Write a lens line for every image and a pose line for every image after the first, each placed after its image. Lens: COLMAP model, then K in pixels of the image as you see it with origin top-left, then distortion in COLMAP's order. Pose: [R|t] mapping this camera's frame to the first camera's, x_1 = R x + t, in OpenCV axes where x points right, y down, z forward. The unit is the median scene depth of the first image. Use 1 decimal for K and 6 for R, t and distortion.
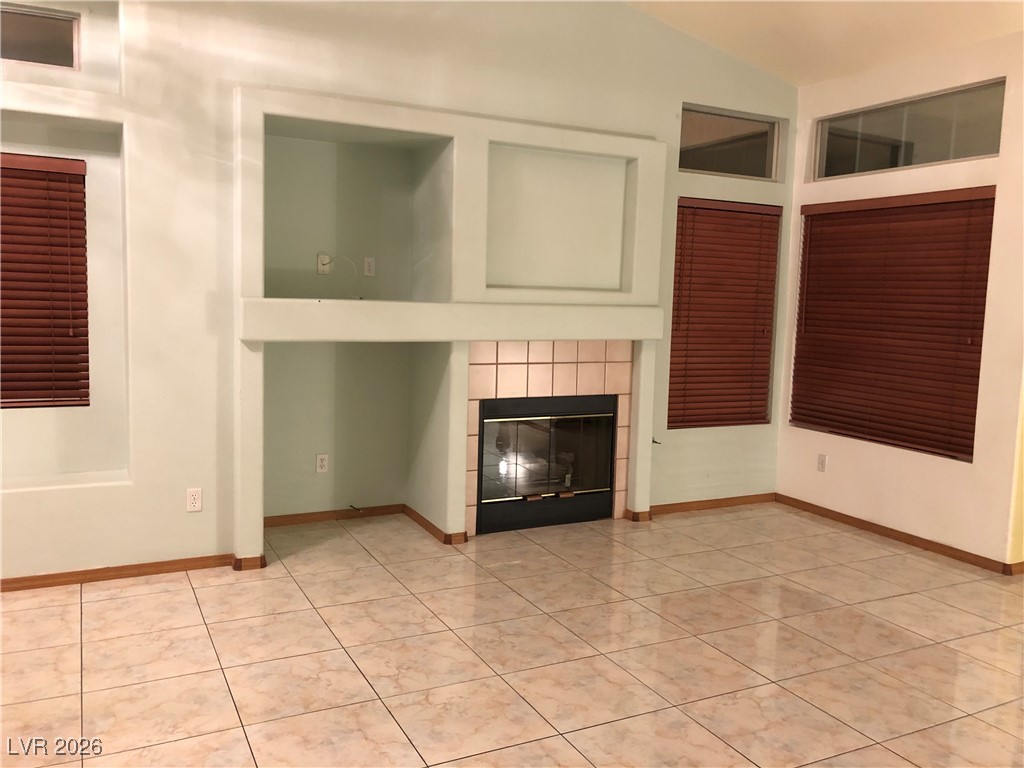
lens RADIAL K [[841.0, 0, 512.0], [0, 841.0, 384.0], [0, 0, 1]] dist [0.018389, 0.005998]
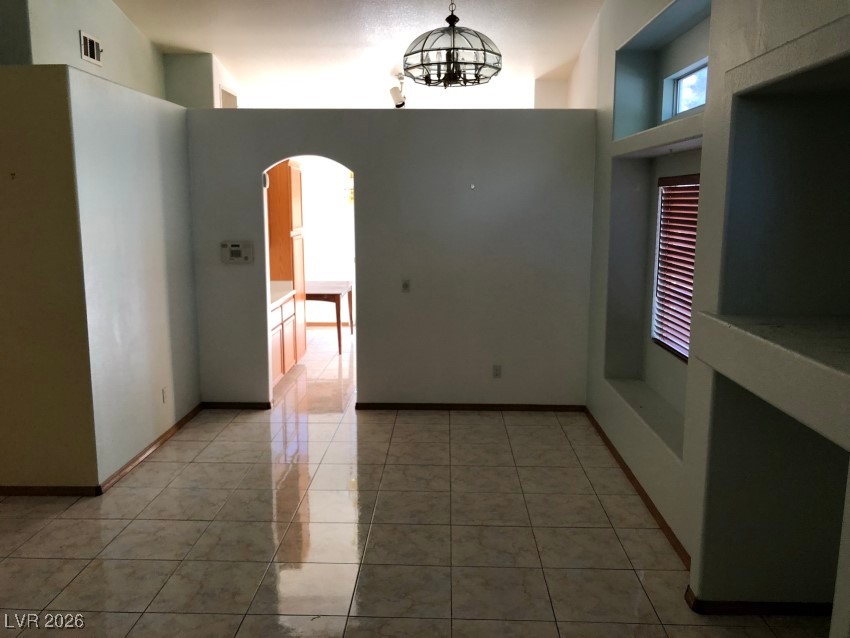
lens RADIAL K [[714.7, 0, 425.0], [0, 714.7, 319.0], [0, 0, 1]] dist [0.006869, 0.014084]
pose [[-0.484401, 0.110084, -0.867892, 0.424115], [-0.112668, 0.975940, 0.186673, -0.174596], [0.867561, 0.188208, -0.460343, 0.956200]]
